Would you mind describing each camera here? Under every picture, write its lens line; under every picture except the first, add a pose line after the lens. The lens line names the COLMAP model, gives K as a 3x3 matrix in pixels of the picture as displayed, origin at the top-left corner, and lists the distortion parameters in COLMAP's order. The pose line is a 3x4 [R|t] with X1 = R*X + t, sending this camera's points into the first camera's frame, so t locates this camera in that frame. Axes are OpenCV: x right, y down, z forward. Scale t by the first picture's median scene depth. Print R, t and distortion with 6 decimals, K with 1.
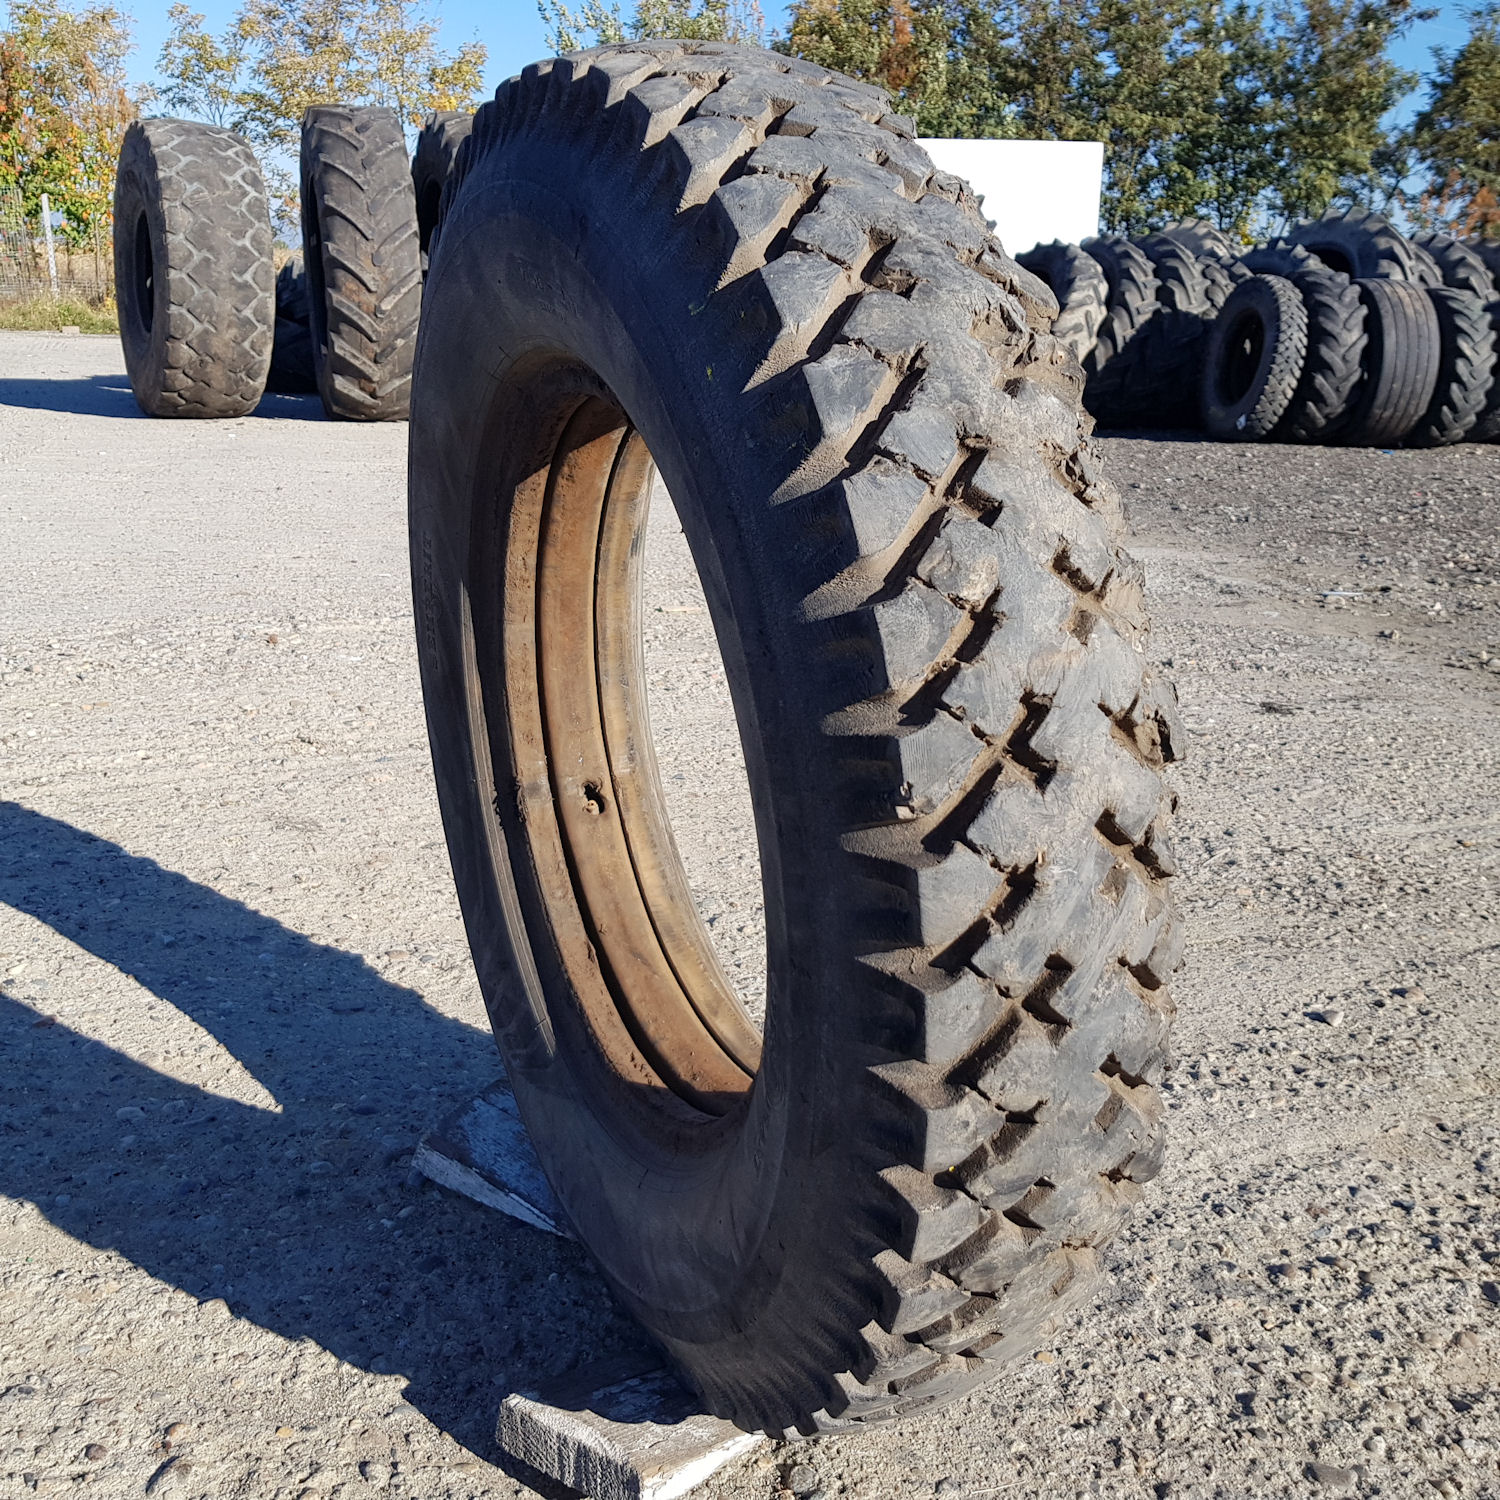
lens RADIAL K [[1601.0, 0, 731.0], [0, 1601.0, 760.4], [0, 0, 1]] dist [0.016673, 0.000000]
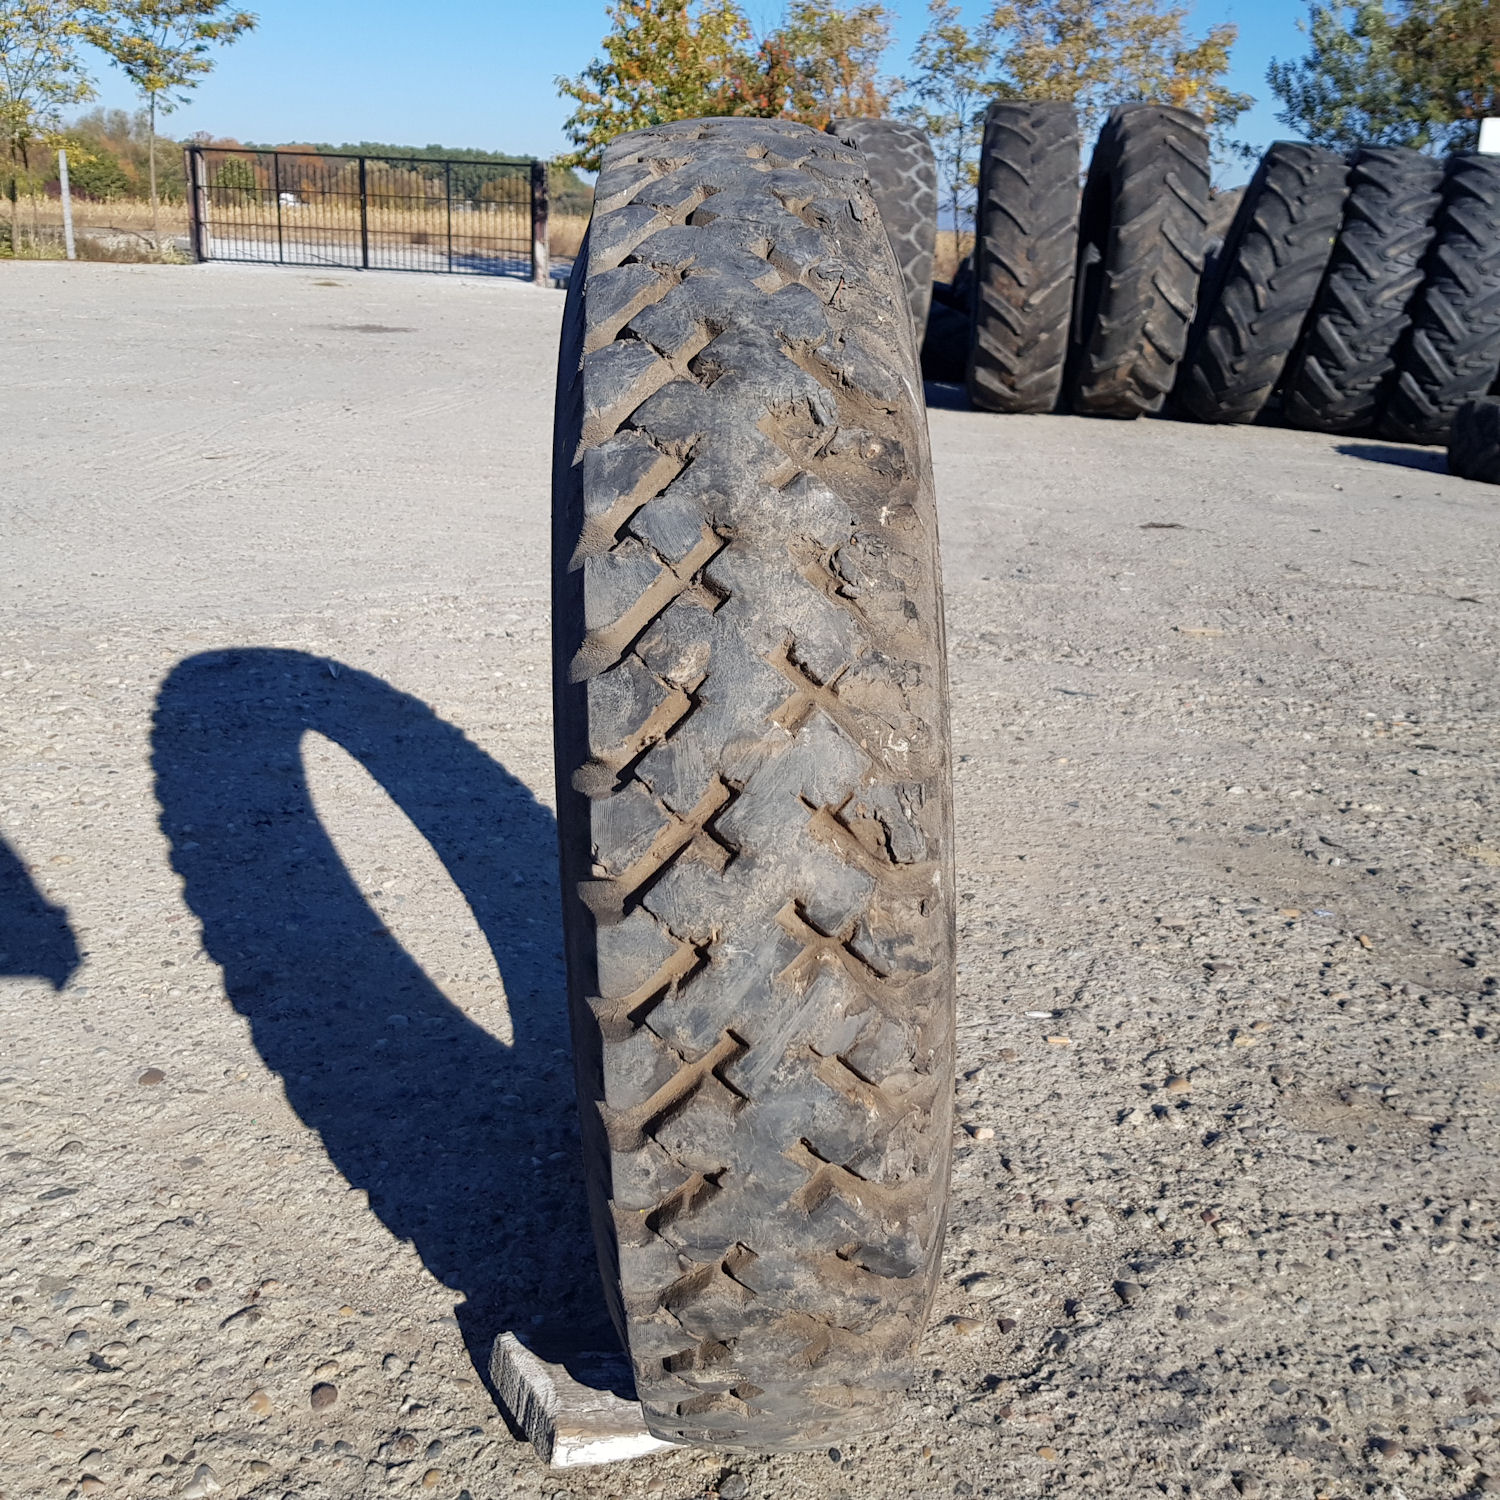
lens RADIAL K [[1601.0, 0, 750.1], [0, 1601.0, 765.5], [0, 0, 1]] dist [0.016673, 0.000000]
pose [[0.911732, 0.137808, -0.386980, 0.181338], [-0.133253, 0.990325, 0.038720, -0.027672], [0.388572, 0.016264, 0.921275, 0.014941]]
